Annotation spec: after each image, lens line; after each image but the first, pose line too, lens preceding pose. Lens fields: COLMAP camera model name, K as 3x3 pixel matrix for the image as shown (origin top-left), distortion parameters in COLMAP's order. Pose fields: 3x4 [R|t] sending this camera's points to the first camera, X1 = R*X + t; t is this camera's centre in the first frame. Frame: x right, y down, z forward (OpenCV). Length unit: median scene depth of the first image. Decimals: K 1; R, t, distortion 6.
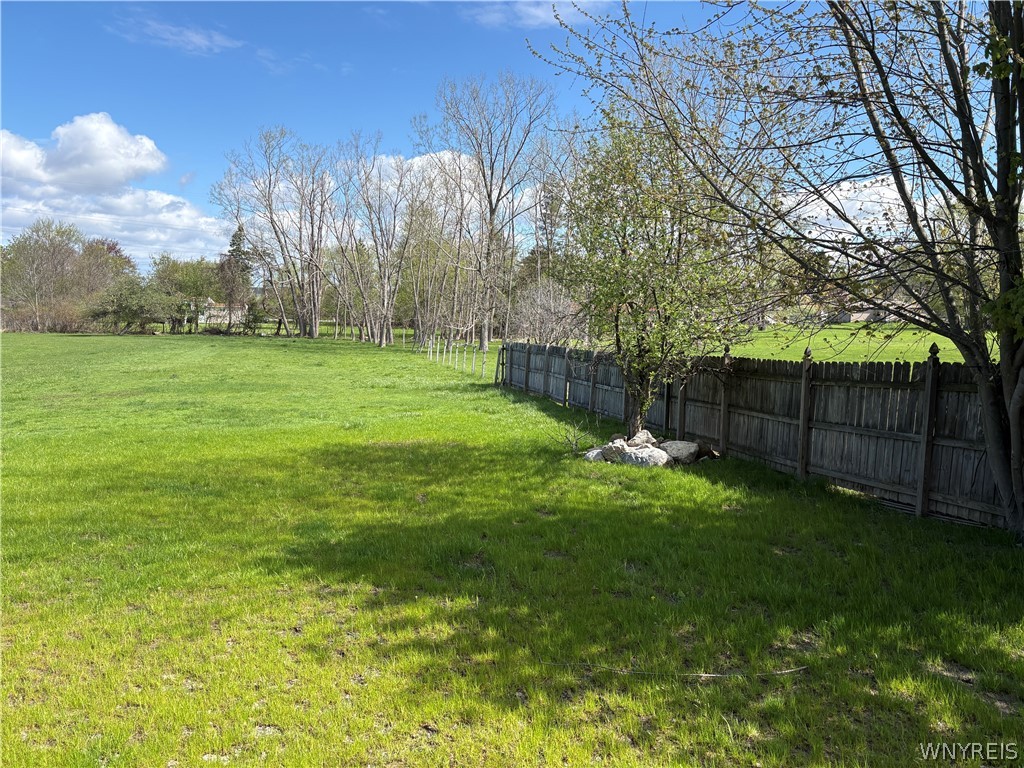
lens RADIAL K [[774.7, 0, 515.5], [0, 774.7, 384.7], [0, 0, 1]] dist [0.055405, -0.058890]
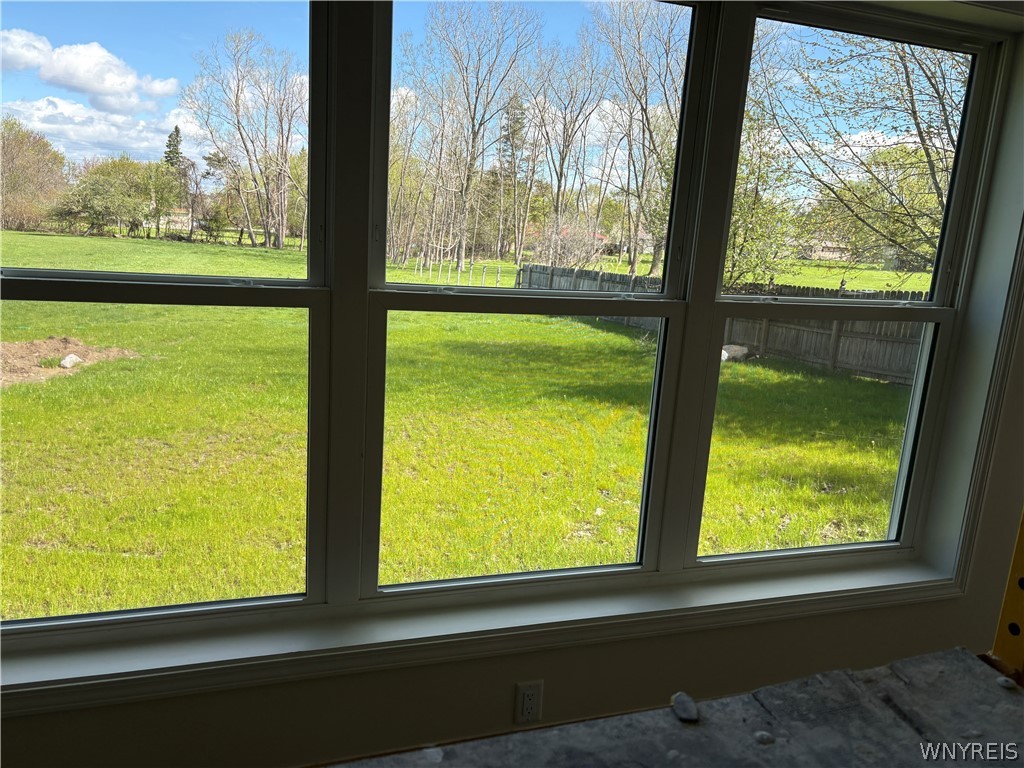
lens RADIAL K [[774.7, 0, 506.3], [0, 774.7, 384.8], [0, 0, 1]] dist [0.055405, -0.058890]
pose [[0.995475, 0.033247, 0.089014, -0.144190], [-0.041979, 0.994291, 0.098097, 0.011875], [-0.085244, -0.101390, 0.991188, -0.152238]]
